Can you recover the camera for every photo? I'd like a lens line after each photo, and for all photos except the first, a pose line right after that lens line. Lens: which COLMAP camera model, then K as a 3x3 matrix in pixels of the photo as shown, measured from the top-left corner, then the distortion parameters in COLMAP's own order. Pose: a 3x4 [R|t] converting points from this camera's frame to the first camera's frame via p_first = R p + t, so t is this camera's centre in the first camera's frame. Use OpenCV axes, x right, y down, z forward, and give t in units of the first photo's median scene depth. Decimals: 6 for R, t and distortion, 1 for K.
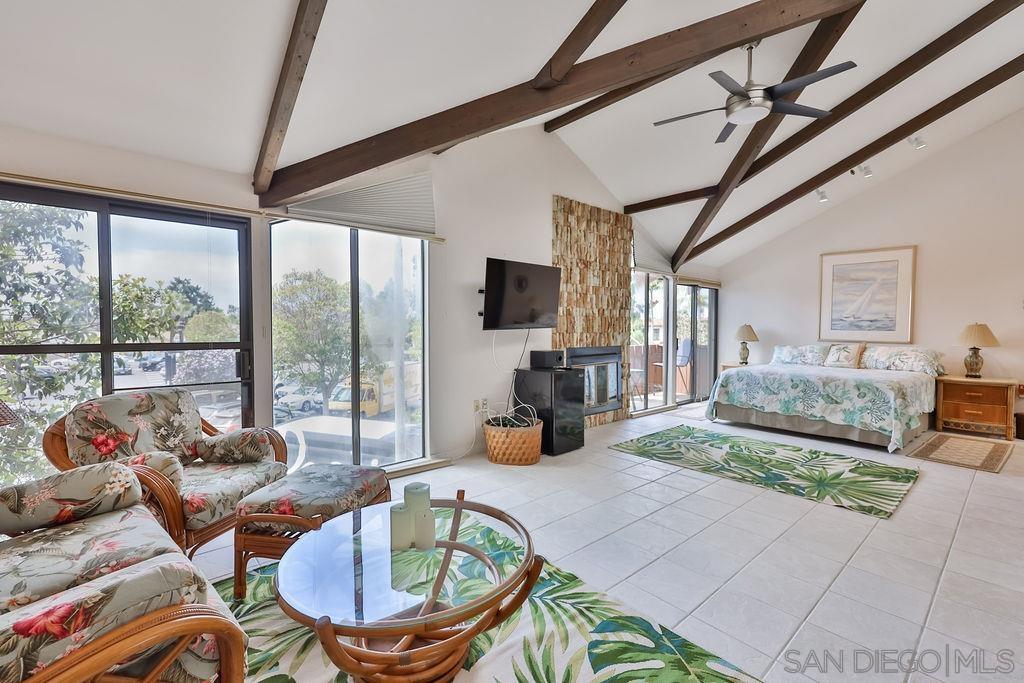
lens RADIAL K [[437.6, 0, 511.8], [0, 437.6, 337.4], [0, 0, 1]] dist [0.008676, 0.000143]
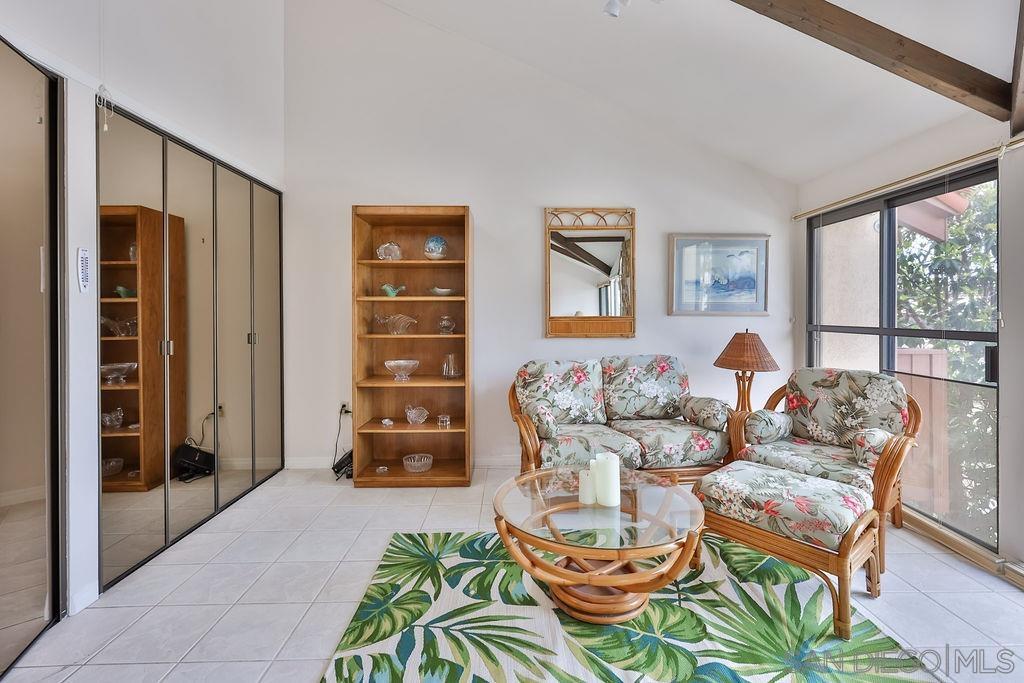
lens RADIAL K [[437.6, 0, 524.2], [0, 437.6, 316.9], [0, 0, 1]] dist [0.008676, 0.000143]
pose [[-0.643164, 0.003252, -0.765722, 0.258366], [-0.013742, 0.999781, 0.015789, -0.009856], [0.765605, 0.020678, -0.642978, 0.513160]]
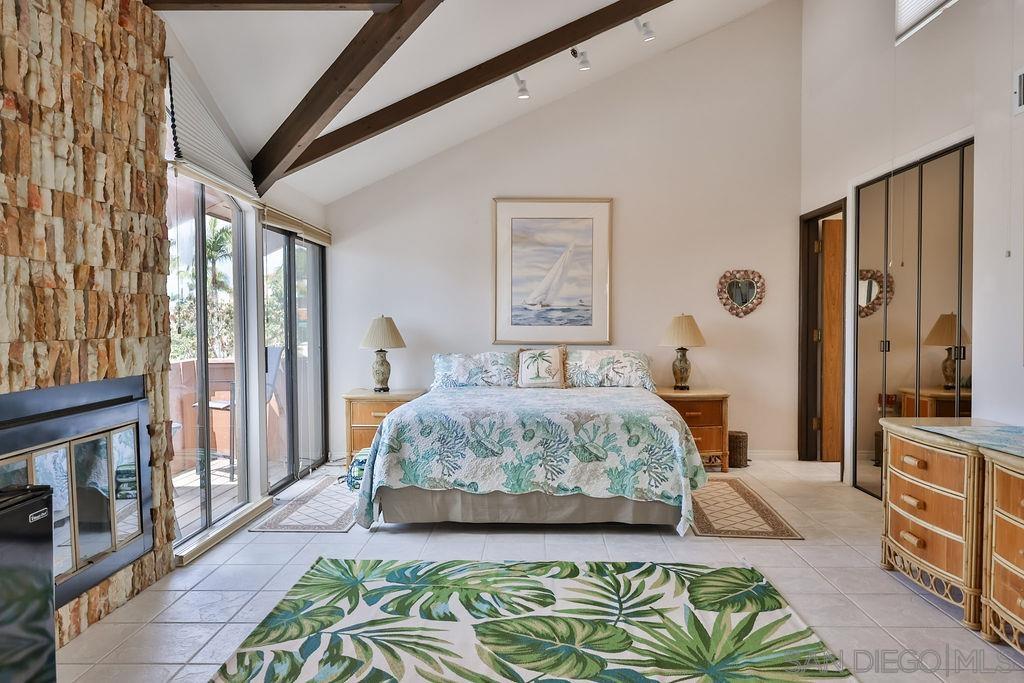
lens RADIAL K [[677.8, 0, 517.1], [0, 677.8, 342.4], [0, 0, 1]] dist [-0.003556, -0.000142]
pose [[0.668707, -0.027981, 0.742999, 0.049382], [0.024016, 0.999583, 0.016028, -0.009866], [-0.743138, 0.007126, 0.669100, 0.463225]]
